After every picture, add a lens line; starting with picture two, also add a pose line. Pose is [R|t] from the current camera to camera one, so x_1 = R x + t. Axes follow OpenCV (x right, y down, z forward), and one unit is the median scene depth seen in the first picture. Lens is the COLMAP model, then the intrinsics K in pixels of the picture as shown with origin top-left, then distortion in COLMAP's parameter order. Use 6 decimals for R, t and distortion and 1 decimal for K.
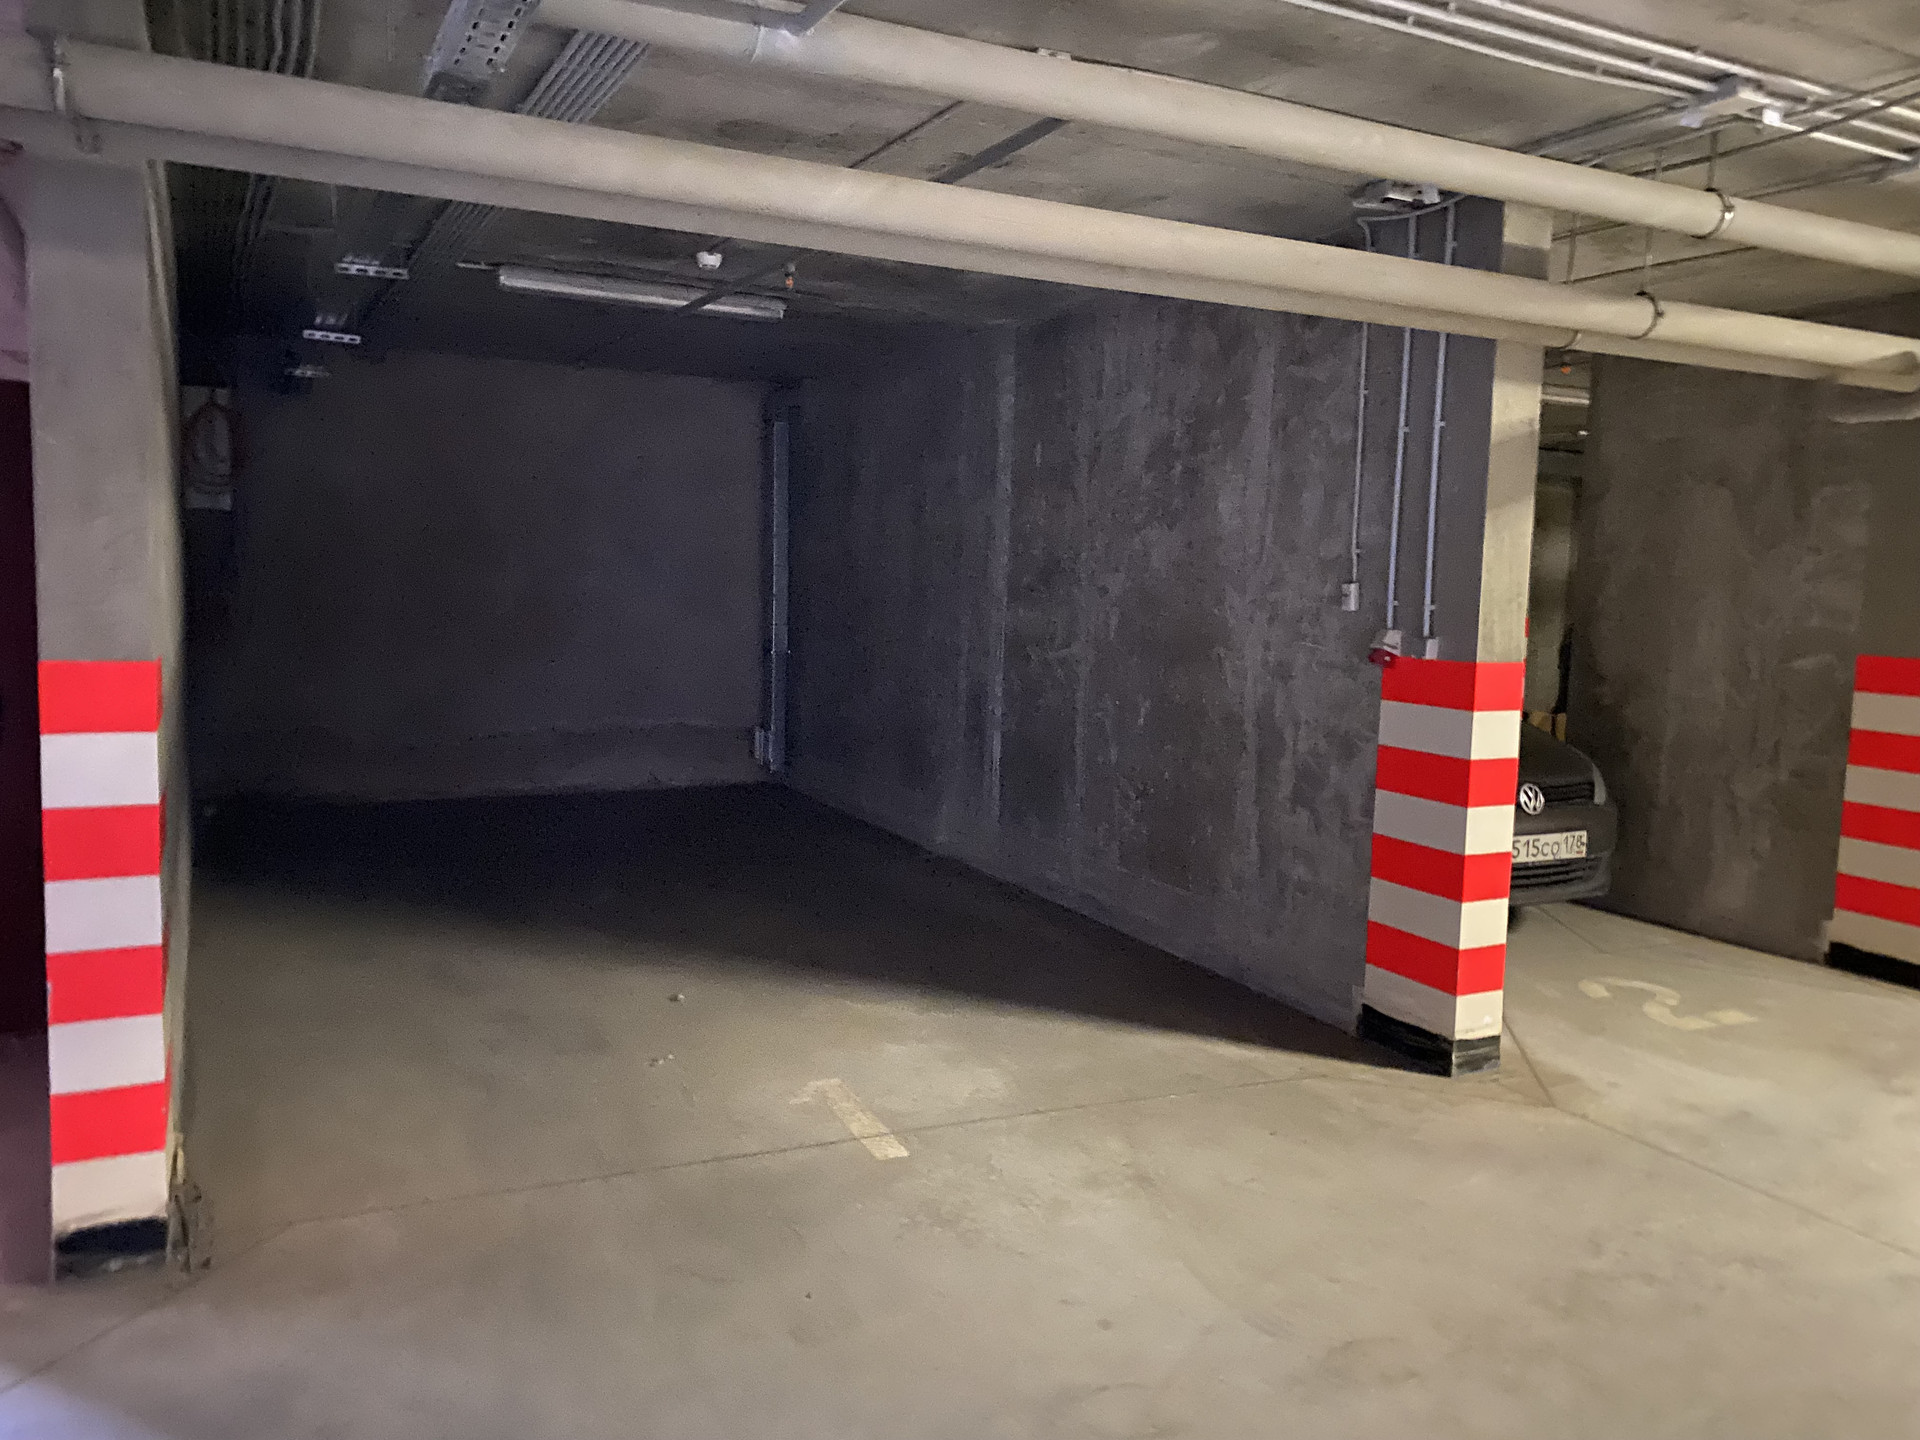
lens RADIAL K [[1452.7, 0, 960.0], [0, 1452.7, 720.0], [0, 0, 1]] dist [0.004310, -0.004327]
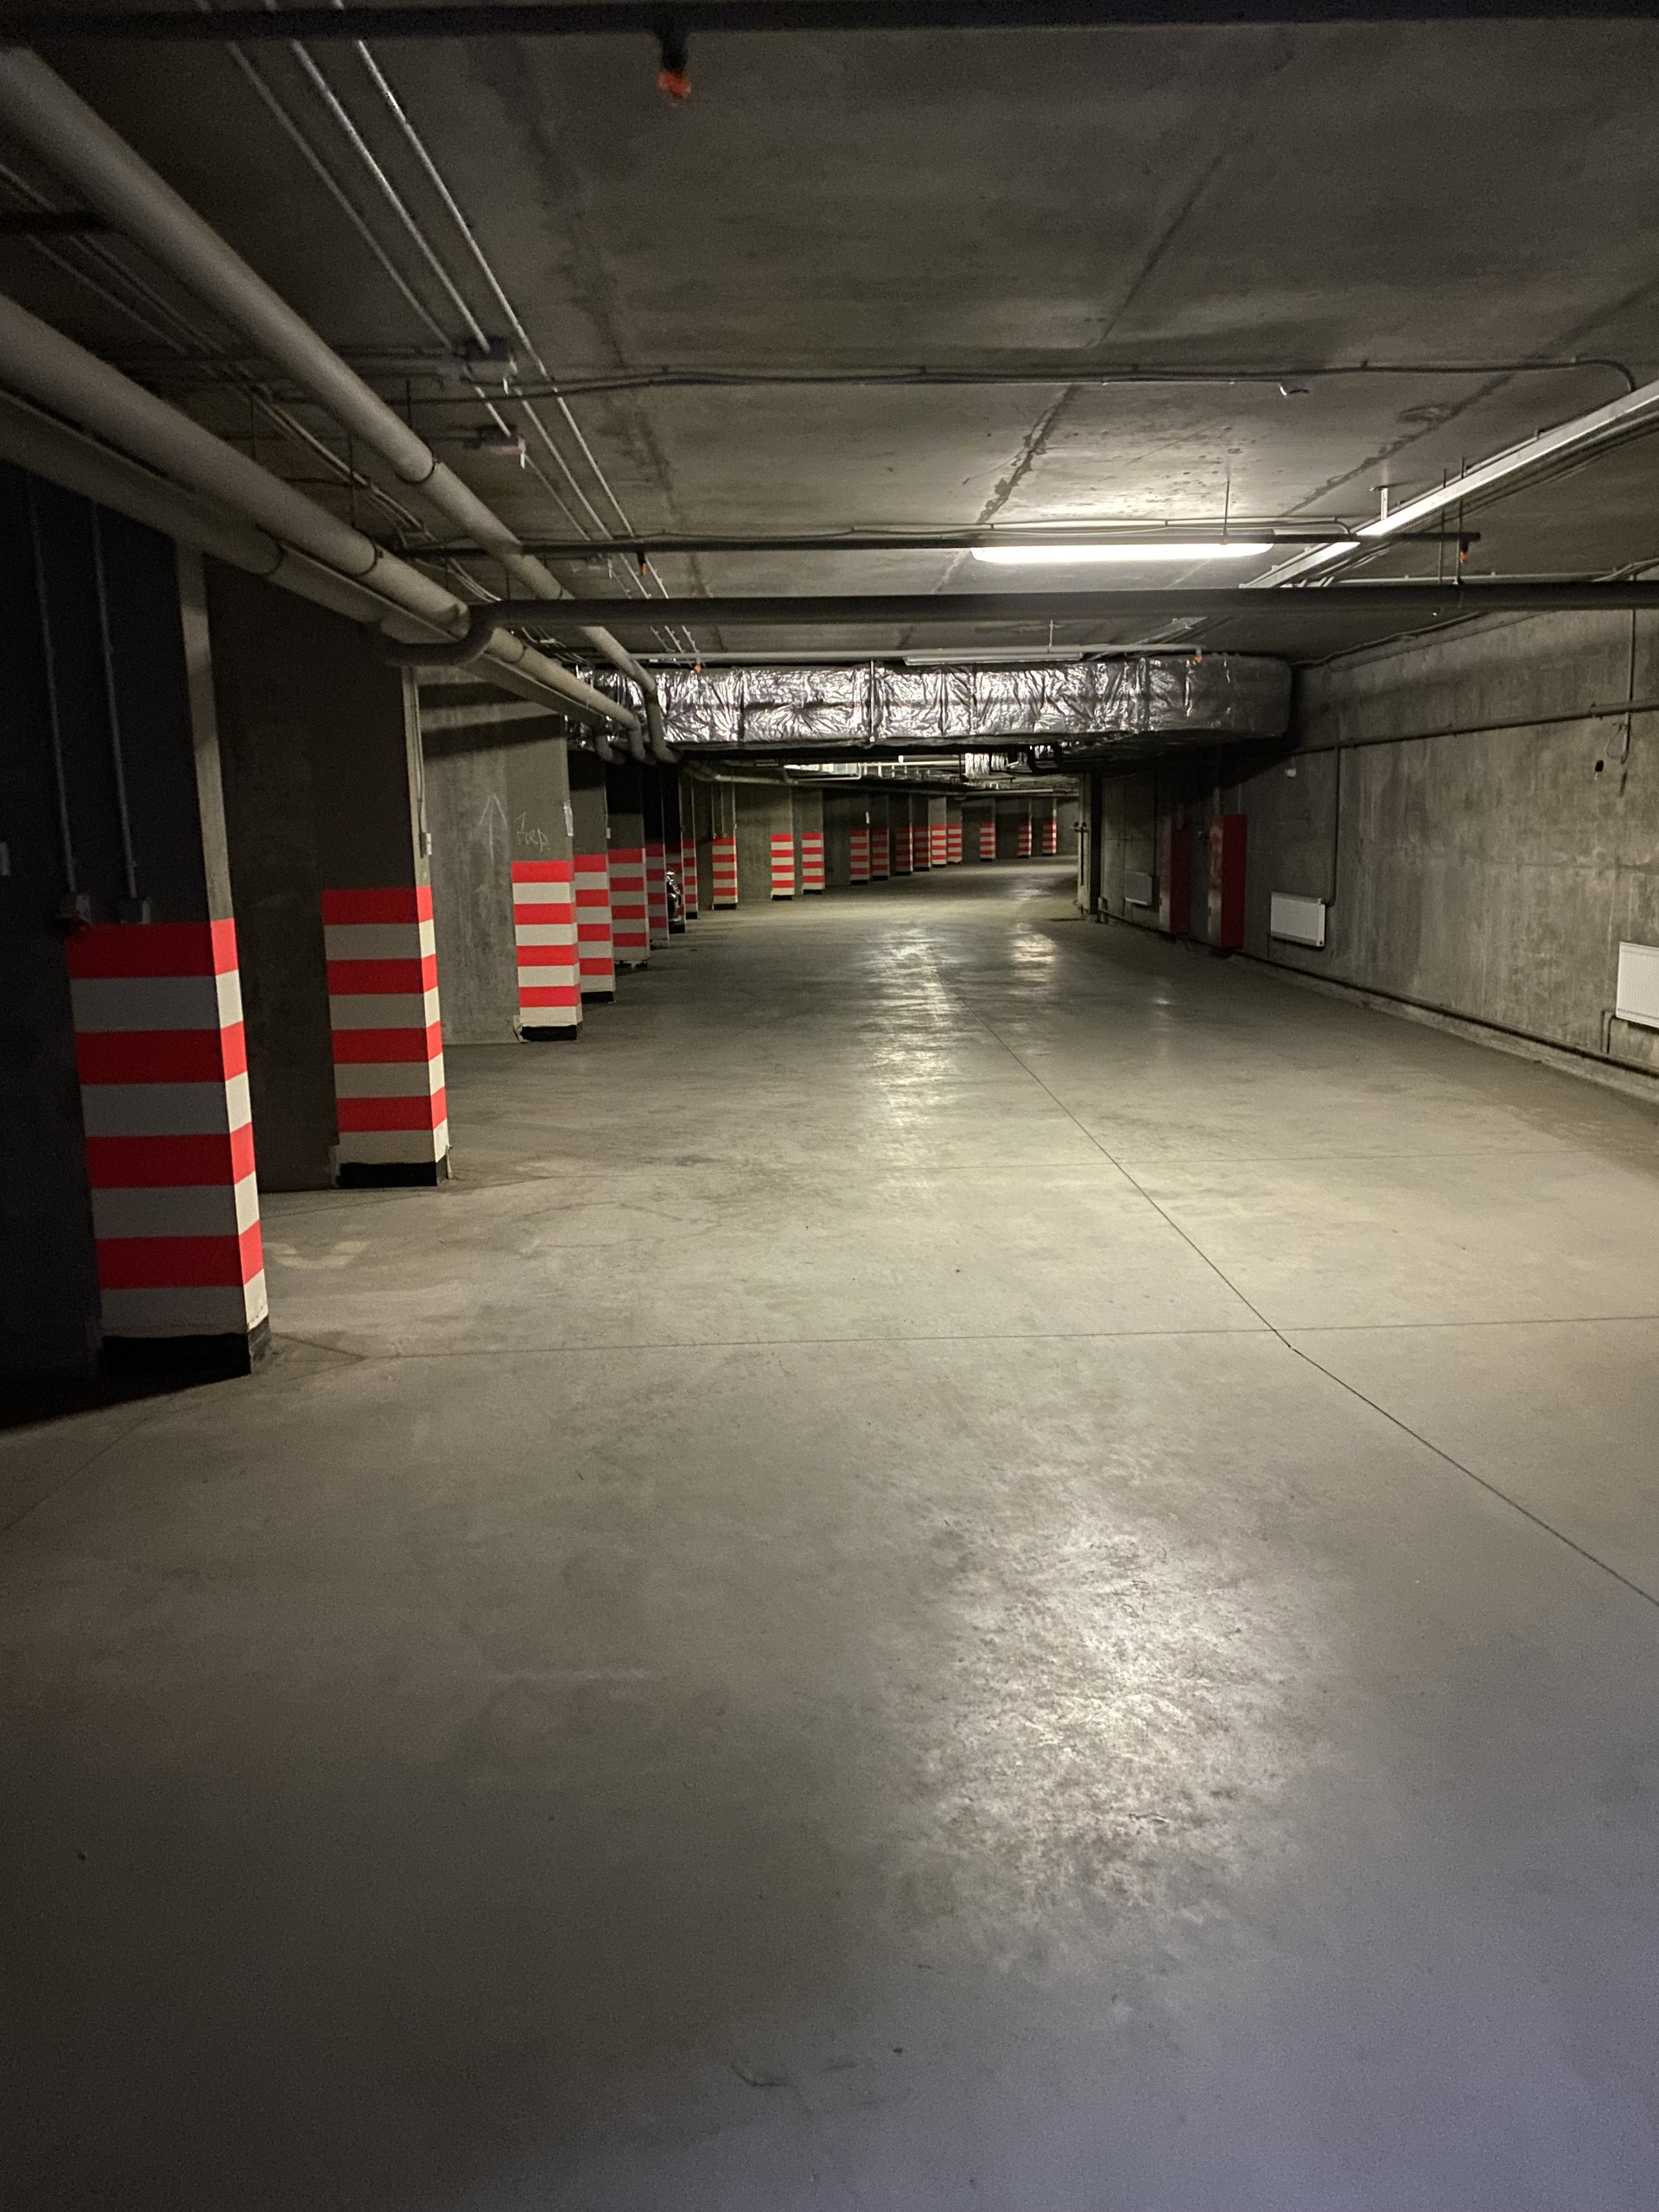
lens RADIAL K [[1673.6, 0, 829.5], [0, 1673.6, 1106.0], [0, 0, 1]] dist [0.004310, -0.004327]
pose [[0.404669, -0.188477, 0.894829, -0.432654], [0.128572, 0.980536, 0.148385, -0.030780], [-0.905380, 0.055003, 0.421025, 0.210488]]
